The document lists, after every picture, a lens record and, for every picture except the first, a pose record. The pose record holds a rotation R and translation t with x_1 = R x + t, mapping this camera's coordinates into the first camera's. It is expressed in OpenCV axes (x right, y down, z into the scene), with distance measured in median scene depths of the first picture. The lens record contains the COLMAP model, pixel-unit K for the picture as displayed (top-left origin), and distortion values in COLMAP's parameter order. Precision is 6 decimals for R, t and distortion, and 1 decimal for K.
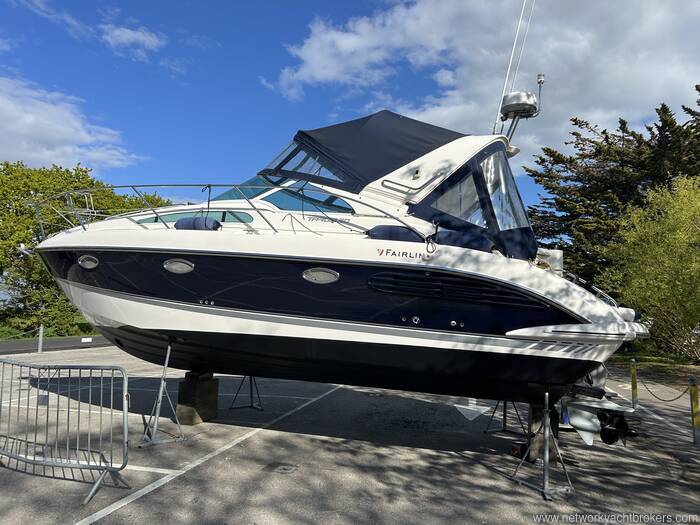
lens RADIAL K [[556.1, 0, 326.8], [0, 556.1, 261.0], [0, 0, 1]] dist [0.025898, -0.003586]
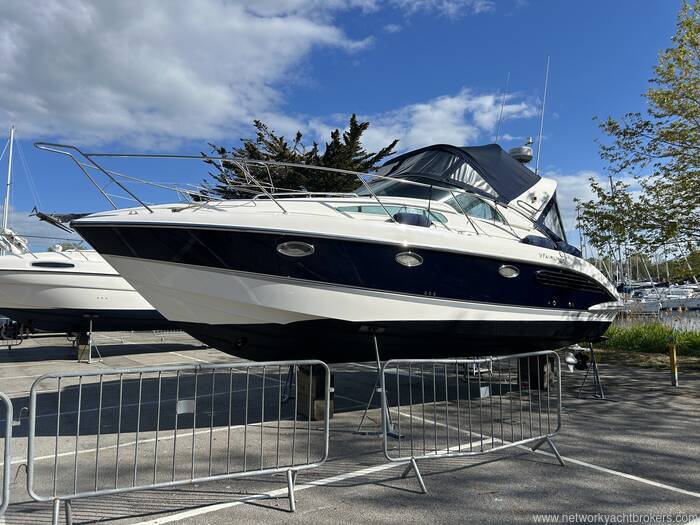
lens RADIAL K [[556.1, 0, 326.8], [0, 556.1, 261.0], [0, 0, 1]] dist [0.025898, -0.003586]
pose [[0.642536, 0.016591, 0.766076, -1.255417], [-0.054043, 0.998257, 0.023708, -0.005265], [-0.764347, -0.056635, 0.642313, 0.487717]]
